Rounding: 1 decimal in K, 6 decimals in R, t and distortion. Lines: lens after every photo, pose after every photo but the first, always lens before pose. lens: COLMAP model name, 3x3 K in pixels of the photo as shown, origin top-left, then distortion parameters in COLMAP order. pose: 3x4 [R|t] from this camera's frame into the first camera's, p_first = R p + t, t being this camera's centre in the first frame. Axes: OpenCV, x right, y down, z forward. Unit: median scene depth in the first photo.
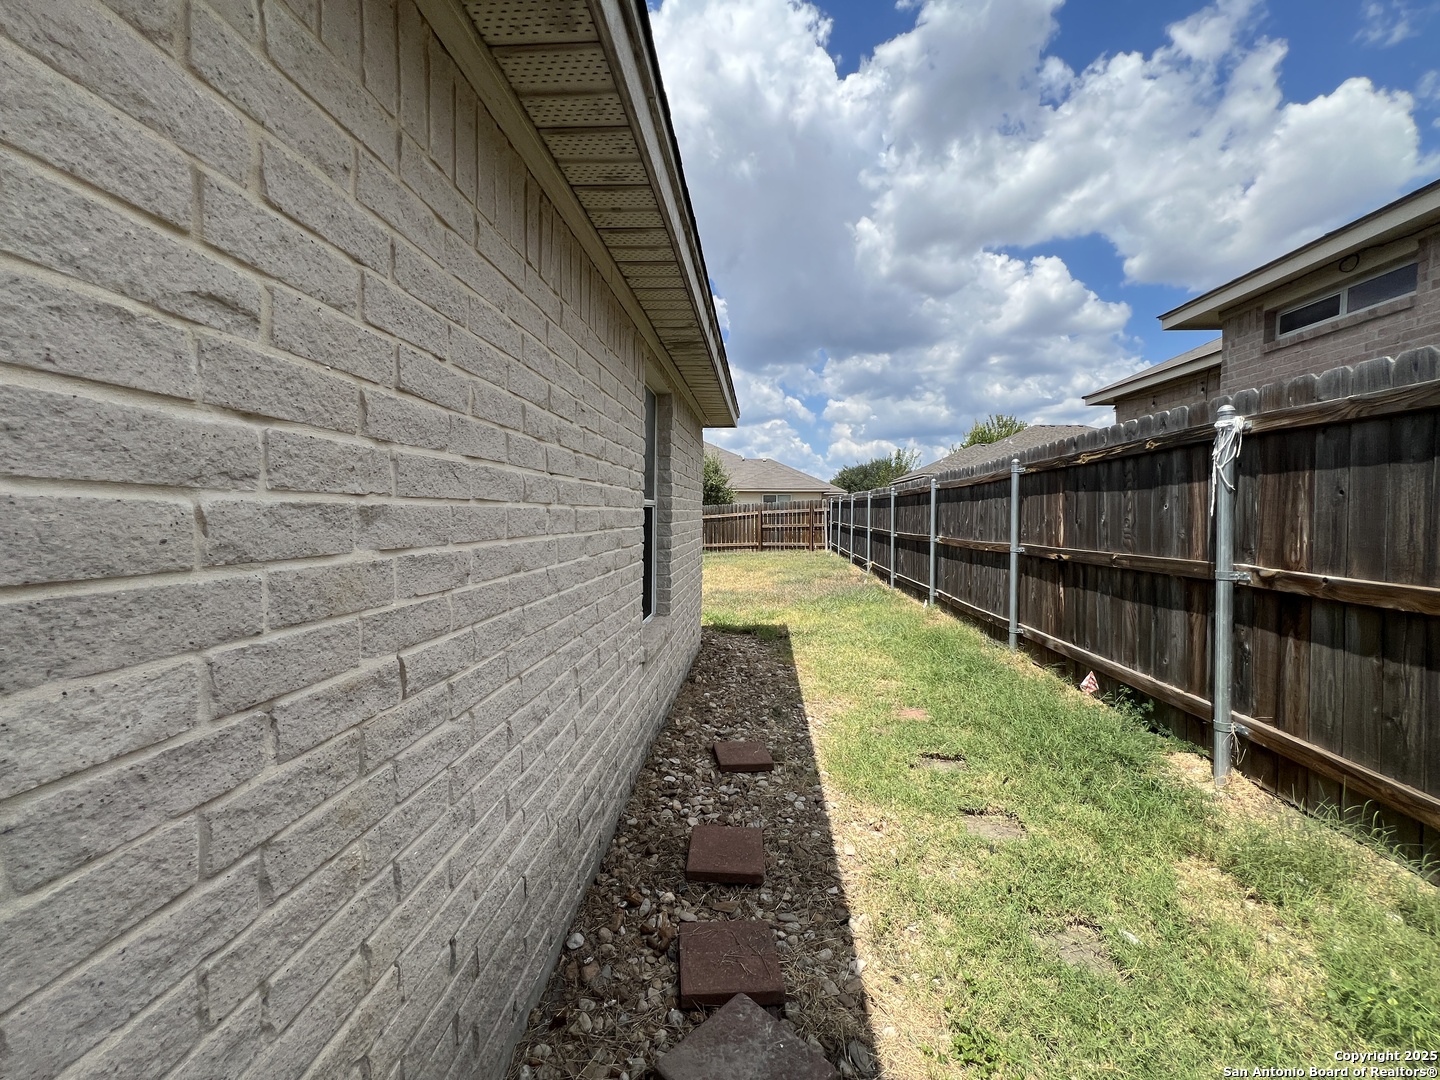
lens RADIAL K [[576.5, 0, 717.8], [0, 576.5, 532.6], [0, 0, 1]] dist [-0.001624, 0.000744]
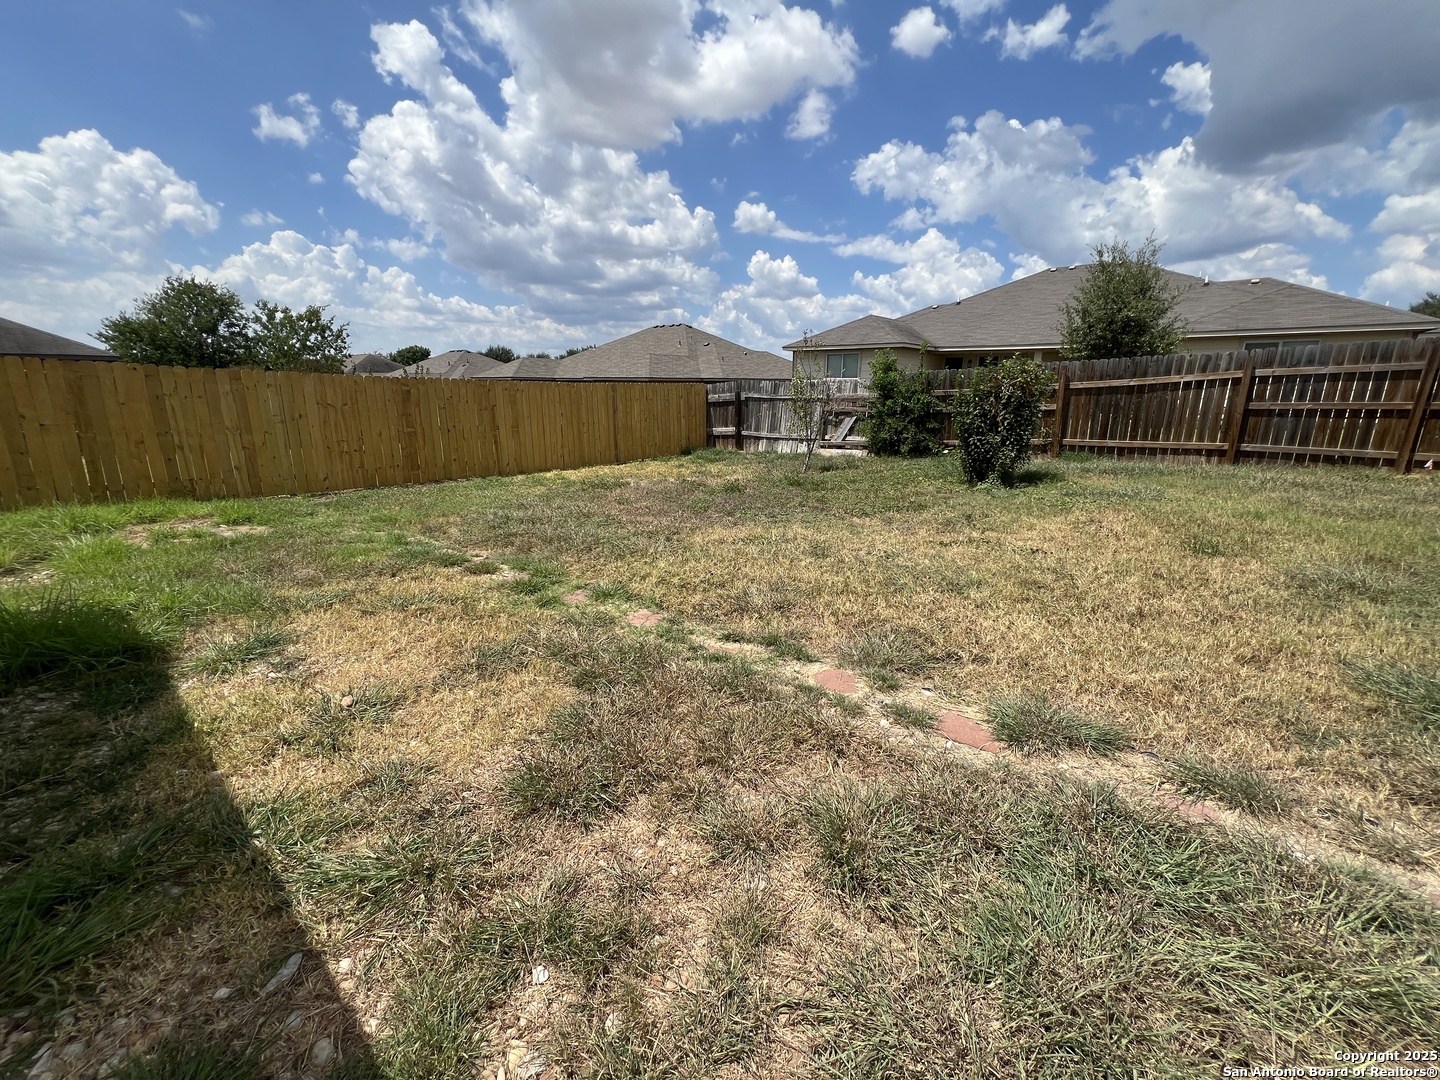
lens RADIAL K [[576.5, 0, 717.8], [0, 576.5, 532.6], [0, 0, 1]] dist [-0.001624, 0.000744]
pose [[0.814763, 0.140779, -0.562443, 0.008825], [-0.015182, 0.974922, 0.222030, -0.007877], [0.579595, -0.172362, 0.796468, 0.406017]]
